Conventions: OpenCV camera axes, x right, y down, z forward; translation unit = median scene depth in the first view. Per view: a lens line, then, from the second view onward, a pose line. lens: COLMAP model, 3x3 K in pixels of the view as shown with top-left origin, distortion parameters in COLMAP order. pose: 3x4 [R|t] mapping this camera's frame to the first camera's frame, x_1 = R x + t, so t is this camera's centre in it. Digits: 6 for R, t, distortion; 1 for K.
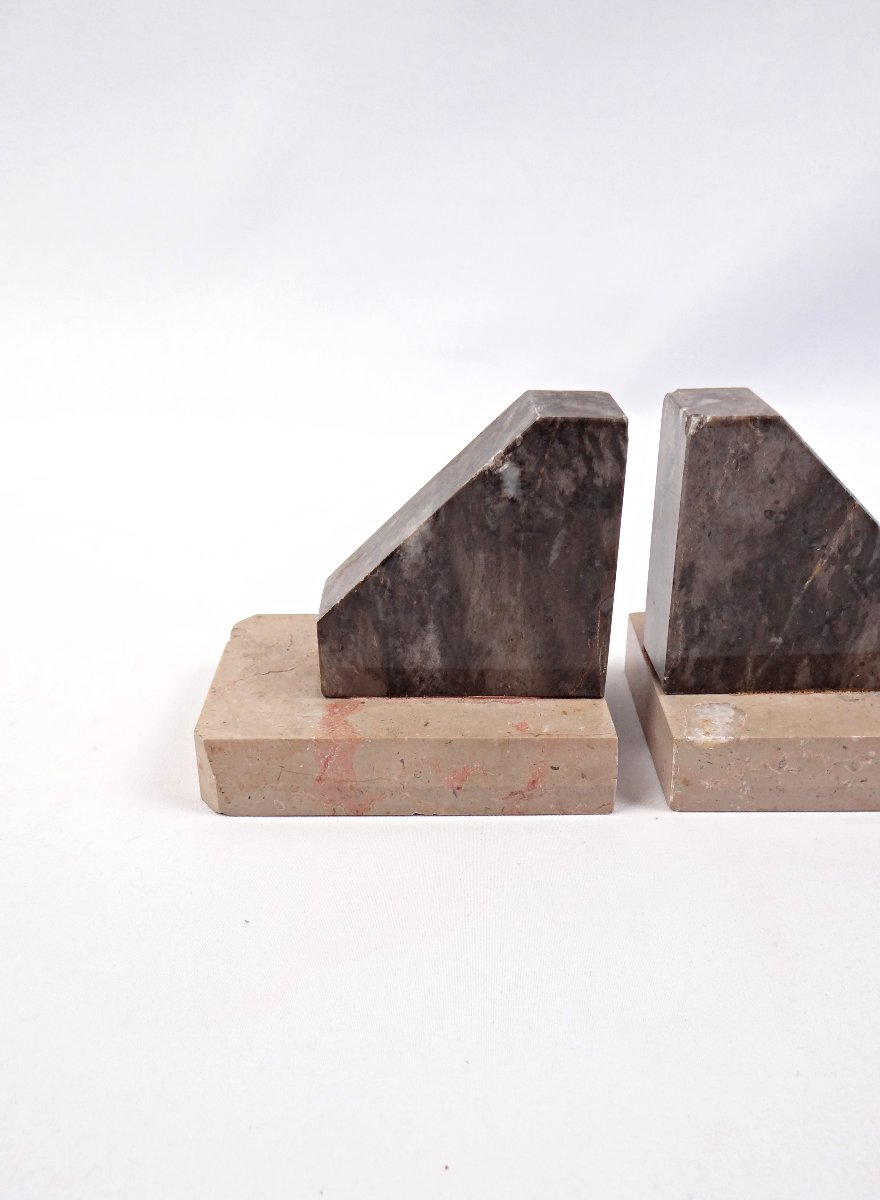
lens RADIAL K [[1018.9, 0, 437.2], [0, 1018.9, 602.5], [0, 0, 1]] dist [0.001126, 0.002837]
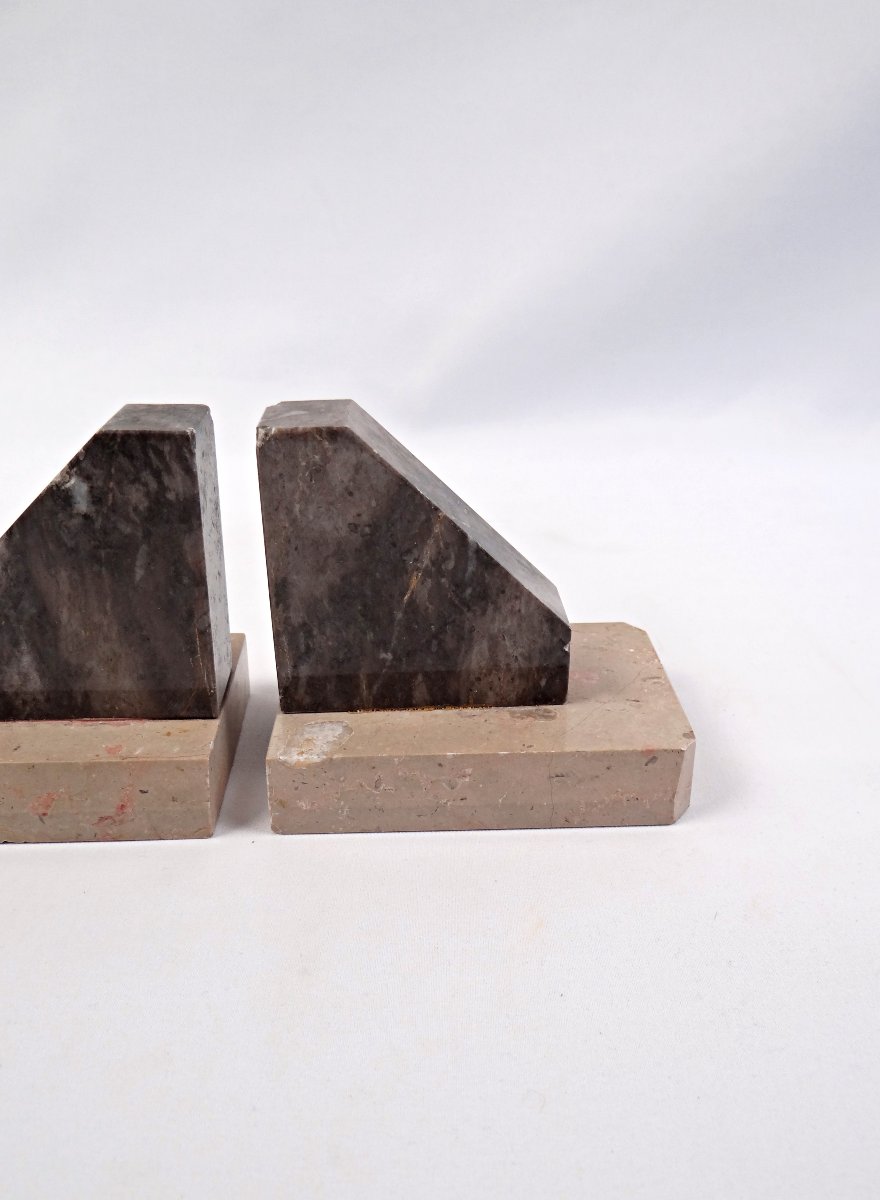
lens RADIAL K [[1018.9, 0, 440.4], [0, 1018.9, 602.8], [0, 0, 1]] dist [0.001126, 0.002837]
pose [[0.999666, -0.013769, 0.021869, 0.377397], [0.014295, 0.999608, -0.024090, 0.010461], [-0.021528, 0.024395, 0.999471, 0.021020]]
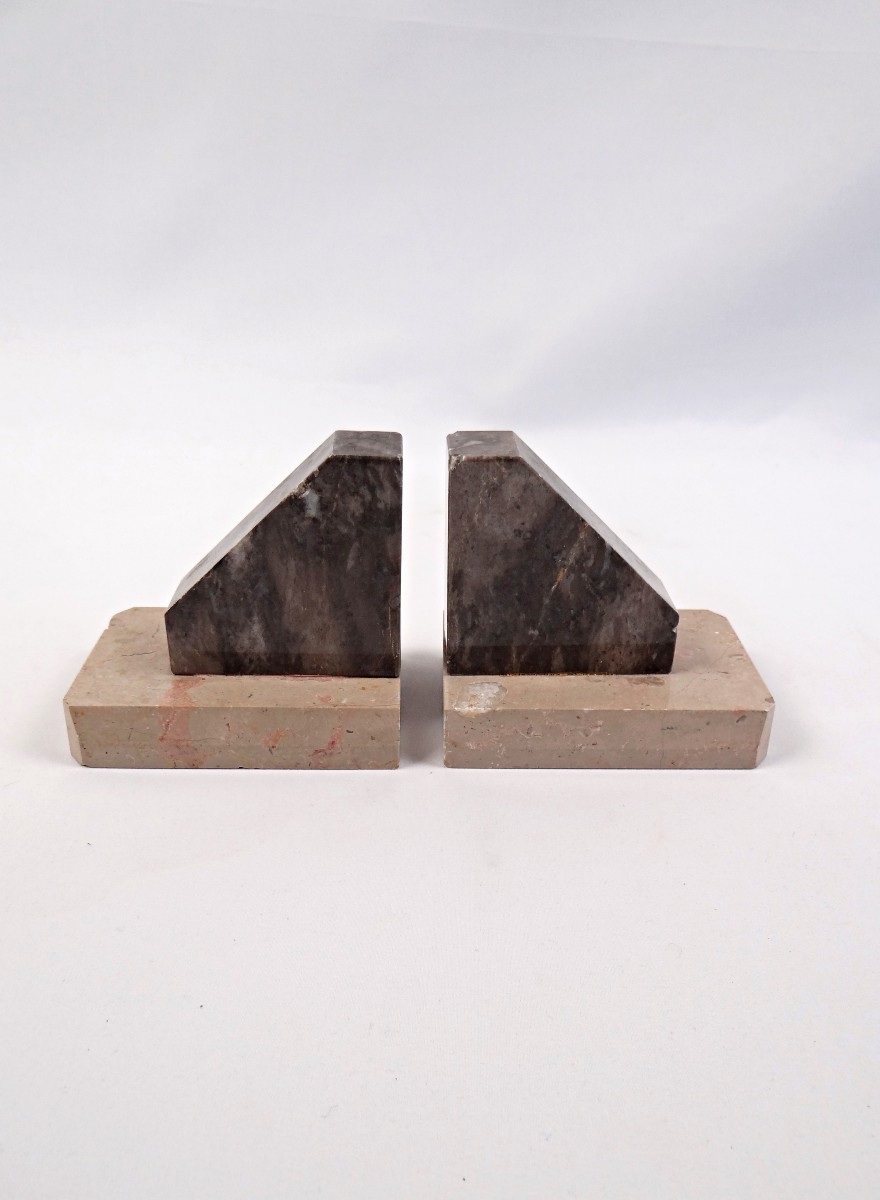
lens RADIAL K [[1018.9, 0, 434.7], [0, 1018.9, 600.9], [0, 0, 1]] dist [0.001126, 0.002837]
pose [[0.999852, 0.011837, 0.012463, 0.202203], [-0.011848, 0.999929, 0.000819, -0.001571], [-0.012453, -0.000967, 0.999922, -0.260454]]
